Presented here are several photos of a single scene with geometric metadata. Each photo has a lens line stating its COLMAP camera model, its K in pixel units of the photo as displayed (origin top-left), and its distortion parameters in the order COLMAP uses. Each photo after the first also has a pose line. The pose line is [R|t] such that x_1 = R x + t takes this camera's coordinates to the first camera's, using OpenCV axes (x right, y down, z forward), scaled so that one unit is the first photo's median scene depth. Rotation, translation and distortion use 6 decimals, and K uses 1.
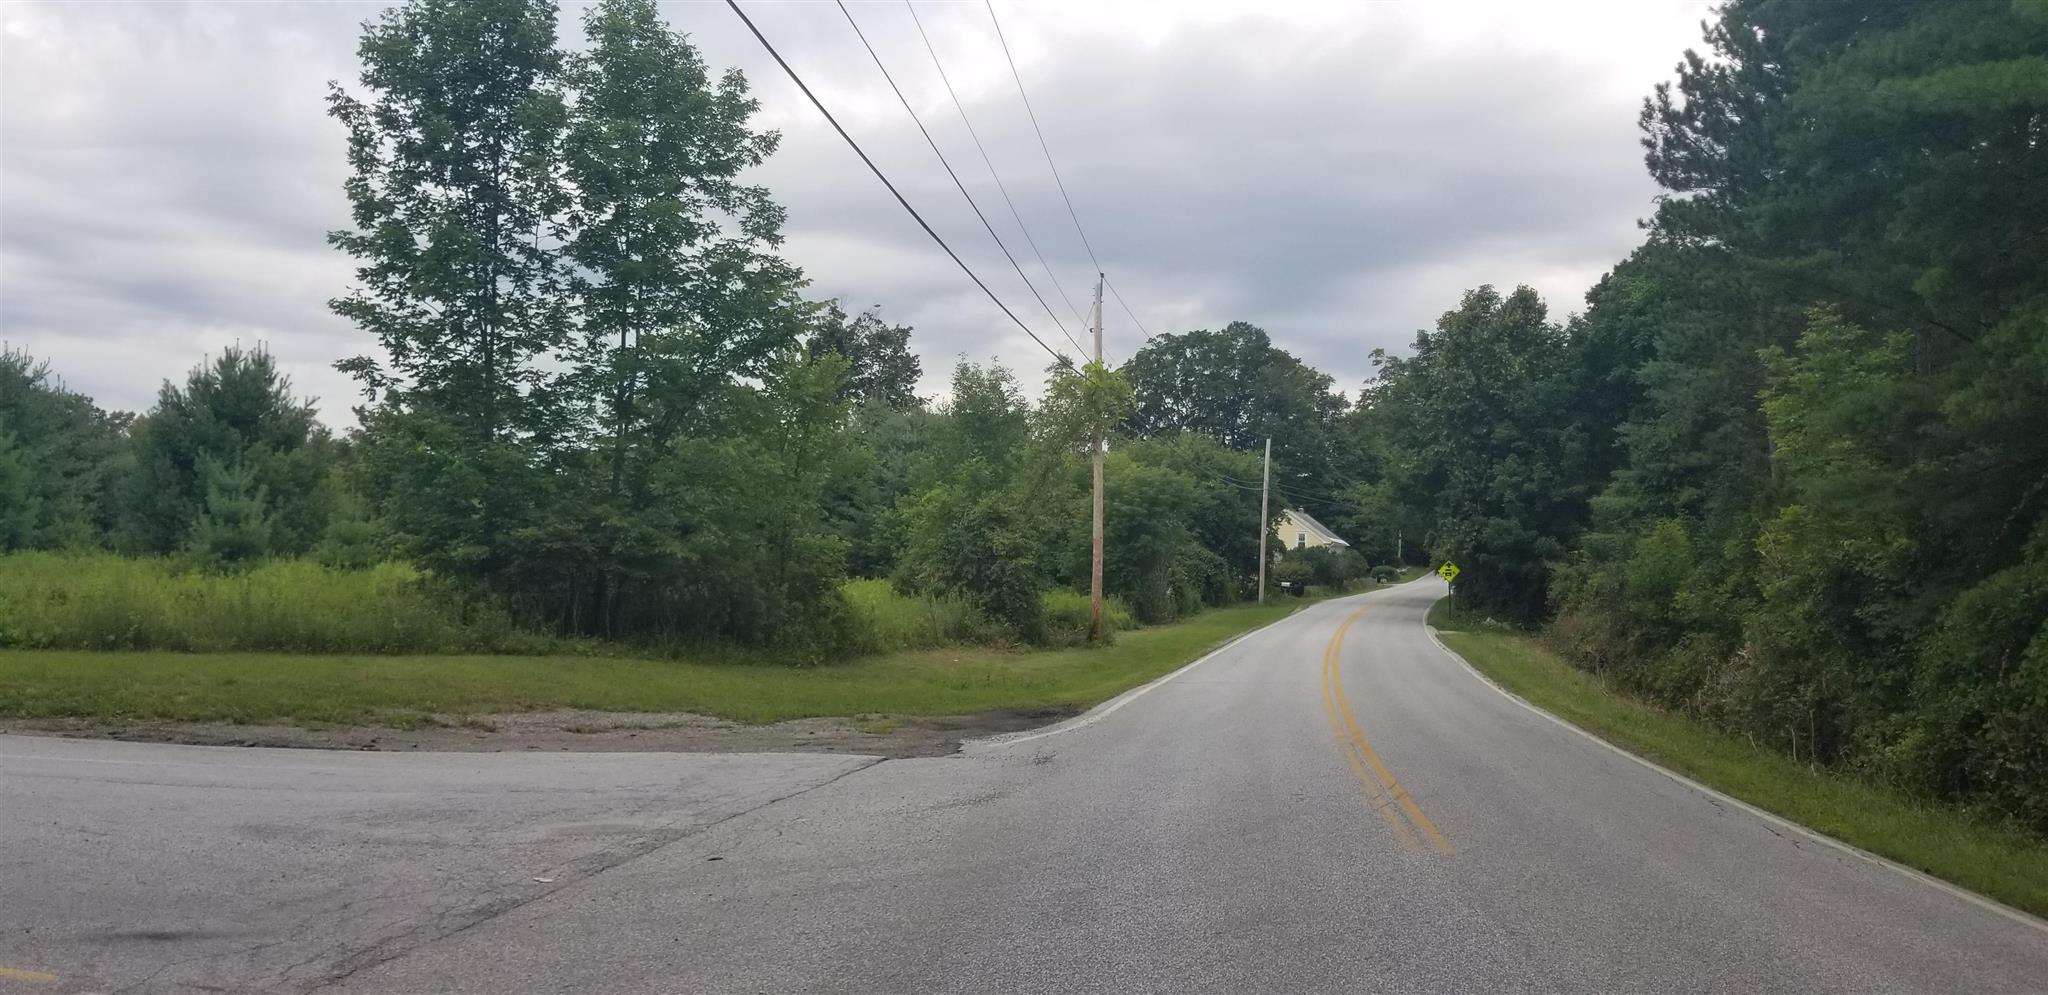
lens RADIAL K [[3644.8, 0, 1023.9], [0, 3644.8, 497.4], [0, 0, 1]] dist [-0.044272, 0.000000]
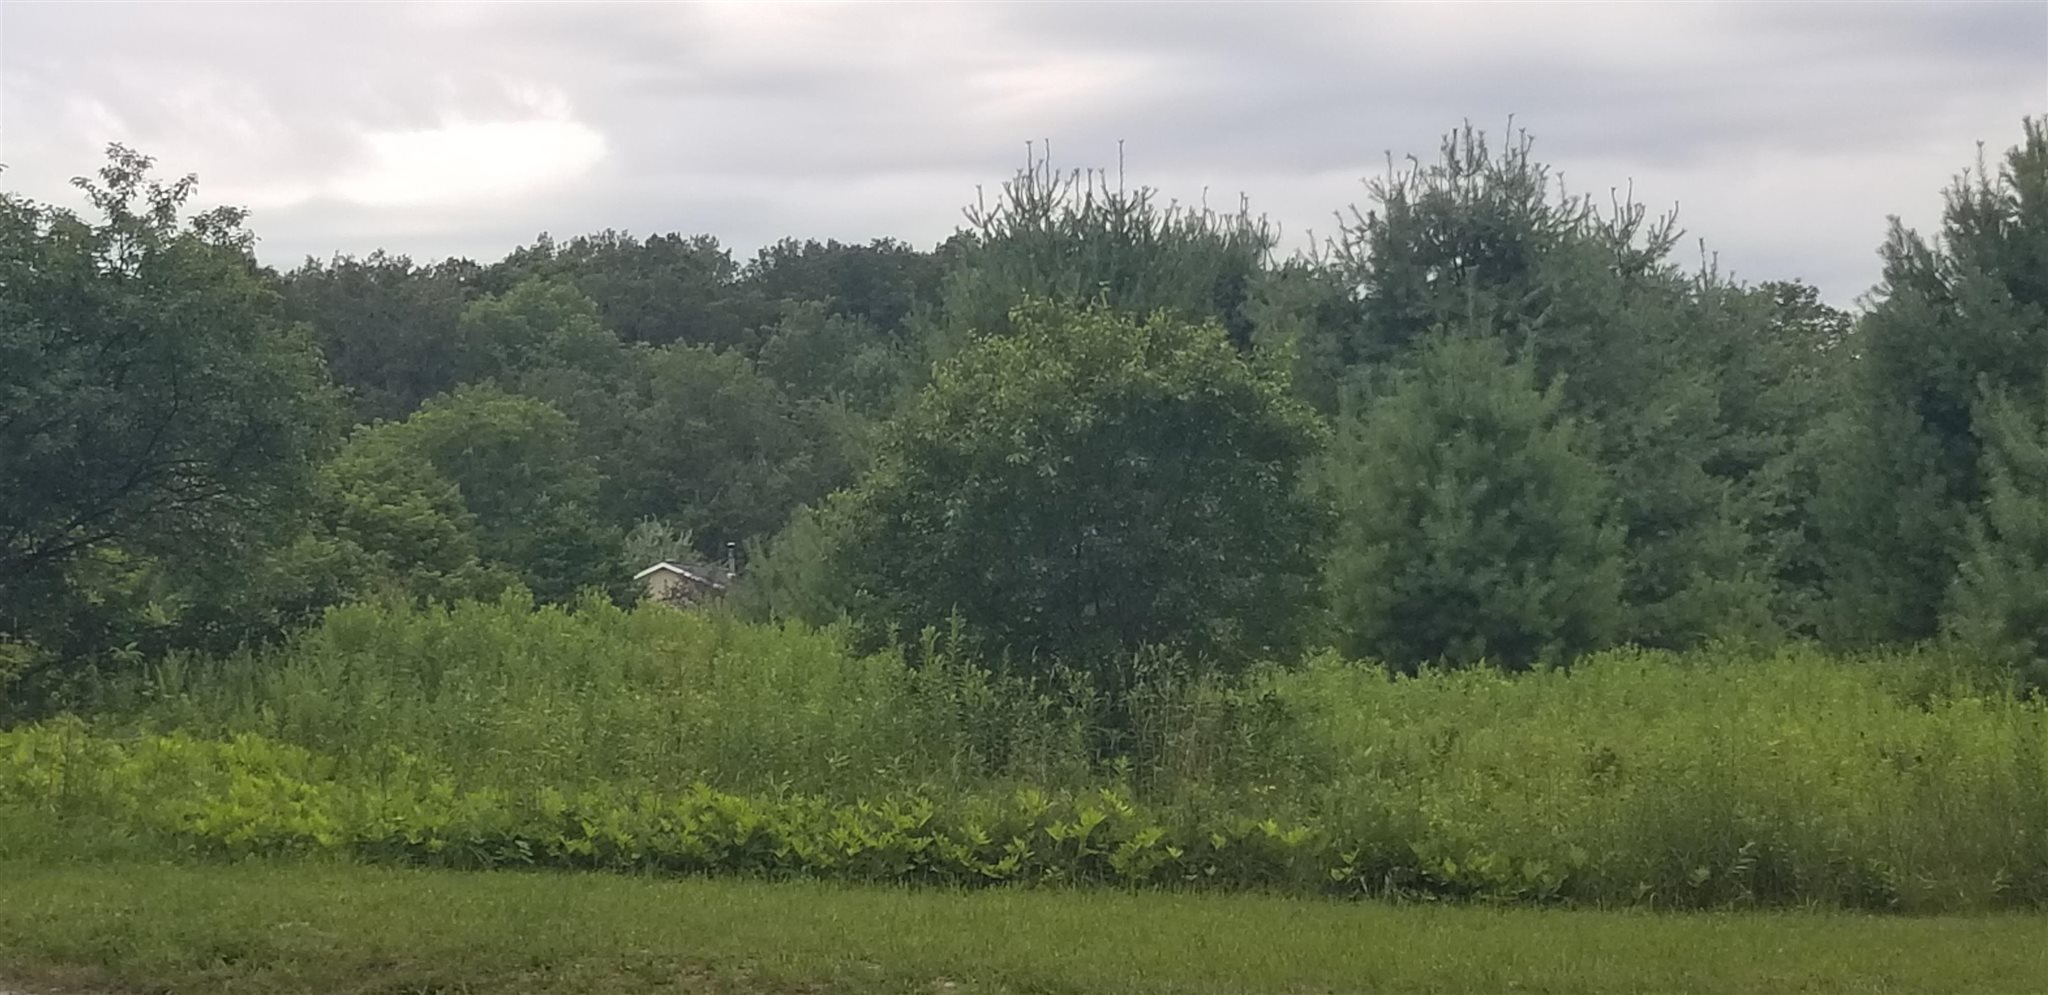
lens RADIAL K [[3644.8, 0, 1024.1], [0, 3644.8, 496.6], [0, 0, 1]] dist [-0.044272, 0.000000]
pose [[0.736973, -0.066802, -0.672613, -0.036018], [0.062666, 0.997571, -0.030414, 0.005033], [0.673011, -0.019736, 0.739369, 0.632852]]
